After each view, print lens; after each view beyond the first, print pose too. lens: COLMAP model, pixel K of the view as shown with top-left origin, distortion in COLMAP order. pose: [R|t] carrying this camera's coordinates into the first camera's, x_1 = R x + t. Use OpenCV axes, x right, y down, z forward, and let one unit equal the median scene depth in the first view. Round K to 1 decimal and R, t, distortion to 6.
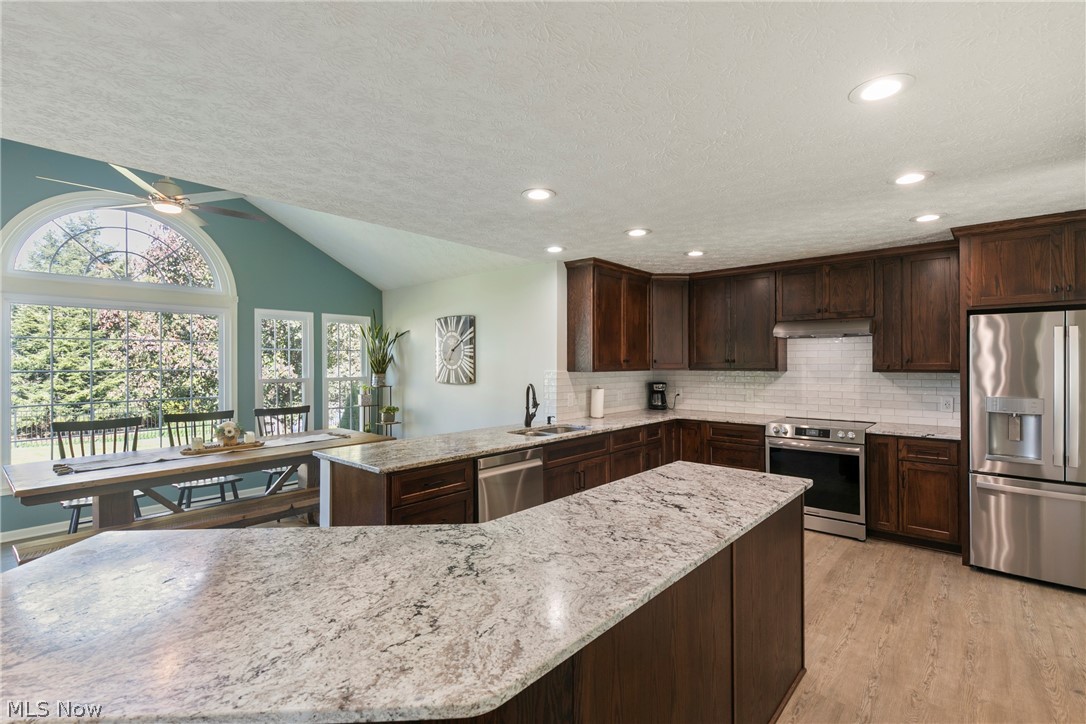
lens RADIAL K [[494.4, 0, 545.3], [0, 494.4, 366.0], [0, 0, 1]] dist [0.004319, 0.000079]
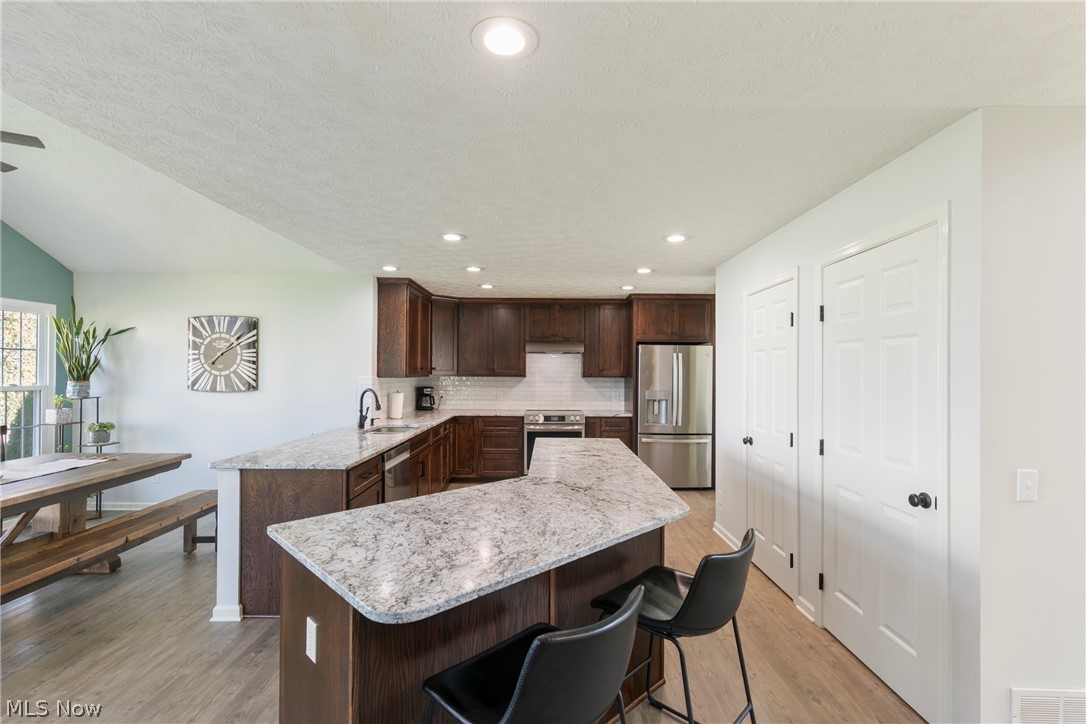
lens RADIAL K [[490.1, 0, 542.1], [0, 490.1, 369.9], [0, 0, 1]] dist [0.006880, -0.000113]
pose [[0.752866, 0.008816, 0.658115, -0.400140], [-0.003828, 0.999952, -0.009015, 0.002930], [-0.658163, 0.004268, 0.752863, -0.060475]]
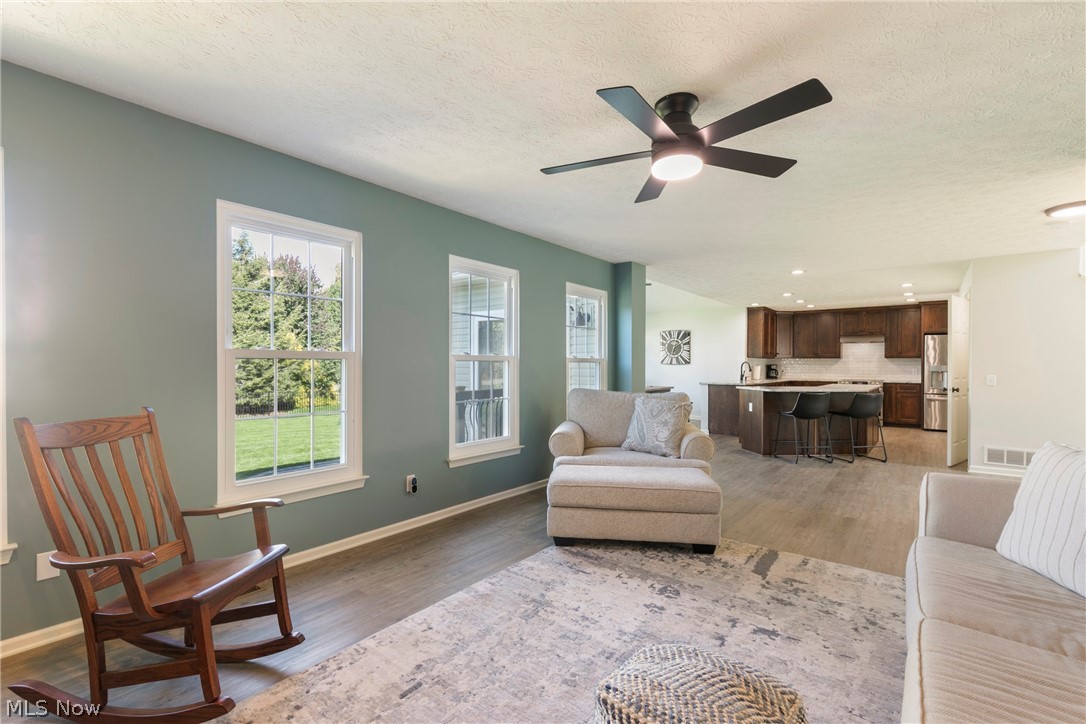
lens RADIAL K [[490.1, 0, 542.1], [0, 490.1, 369.9], [0, 0, 1]] dist [0.006880, -0.000113]
pose [[0.998271, 0.005770, 0.058487, -0.992864], [-0.006030, 0.999973, 0.004274, 0.062354], [-0.058461, -0.004620, 0.998279, -1.116076]]
